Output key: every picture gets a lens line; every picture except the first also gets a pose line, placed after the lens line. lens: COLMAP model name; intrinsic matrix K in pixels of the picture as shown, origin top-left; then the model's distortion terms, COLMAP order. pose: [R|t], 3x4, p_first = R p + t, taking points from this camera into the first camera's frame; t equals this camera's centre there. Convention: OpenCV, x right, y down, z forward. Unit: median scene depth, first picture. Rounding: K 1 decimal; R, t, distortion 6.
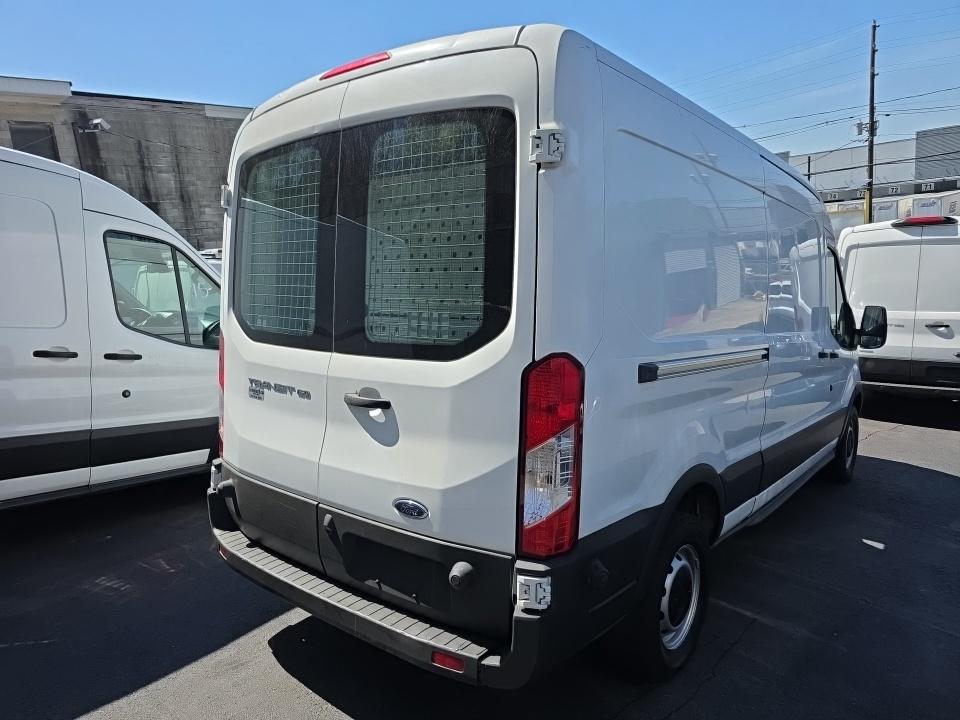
lens RADIAL K [[654.9, 0, 481.1], [0, 654.9, 320.4], [0, 0, 1]] dist [0.038398, 0.000190]
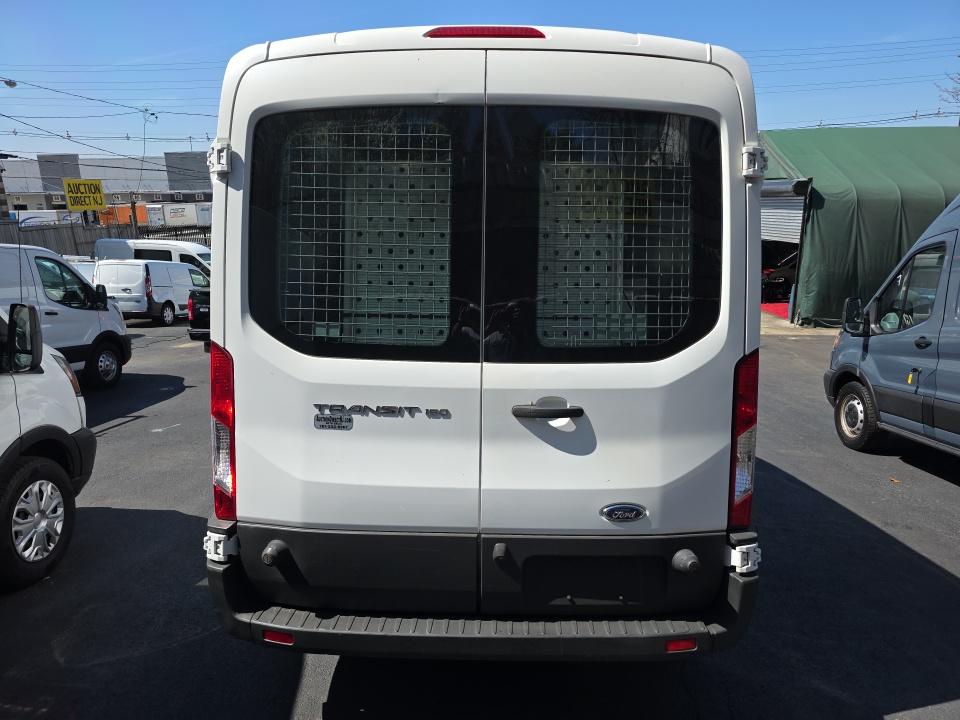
lens RADIAL K [[617.4, 0, 478.9], [0, 617.4, 330.5], [0, 0, 1]] dist [0.092302, -0.123013]
pose [[0.783178, -0.047998, 0.619942, -0.777936], [0.023469, 0.998588, 0.047666, -0.034892], [-0.621354, -0.022781, 0.783199, 0.369844]]
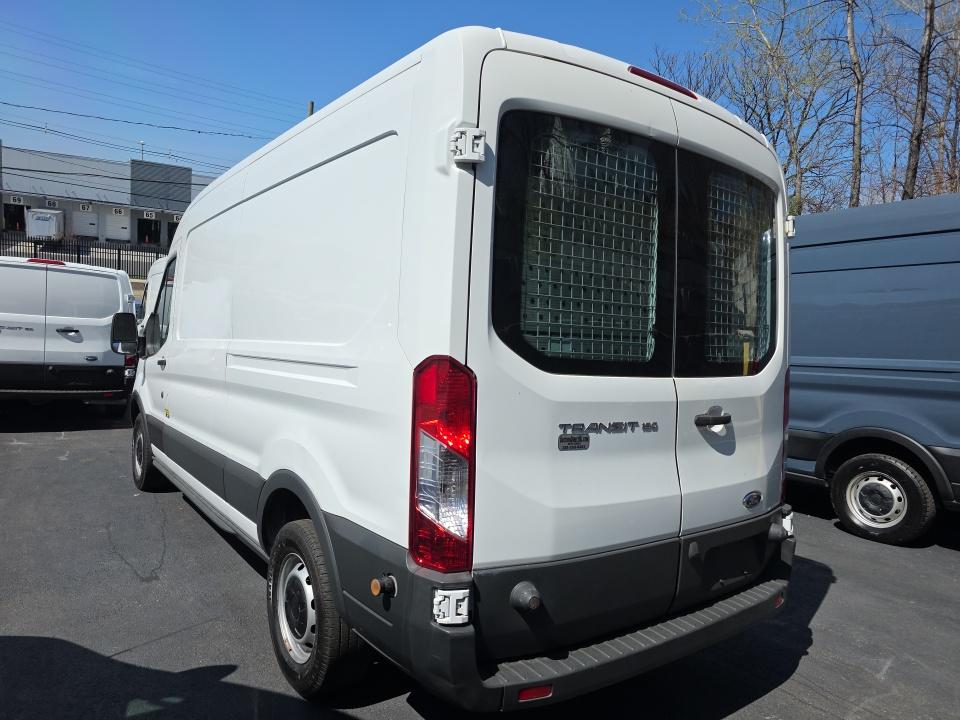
lens RADIAL K [[617.4, 0, 478.9], [0, 617.4, 330.5], [0, 0, 1]] dist [0.092302, -0.123013]
pose [[0.266261, -0.000145, 0.963901, -1.235573], [-0.010188, 0.999944, 0.002964, -0.020045], [-0.963847, -0.010609, 0.266245, 1.081577]]
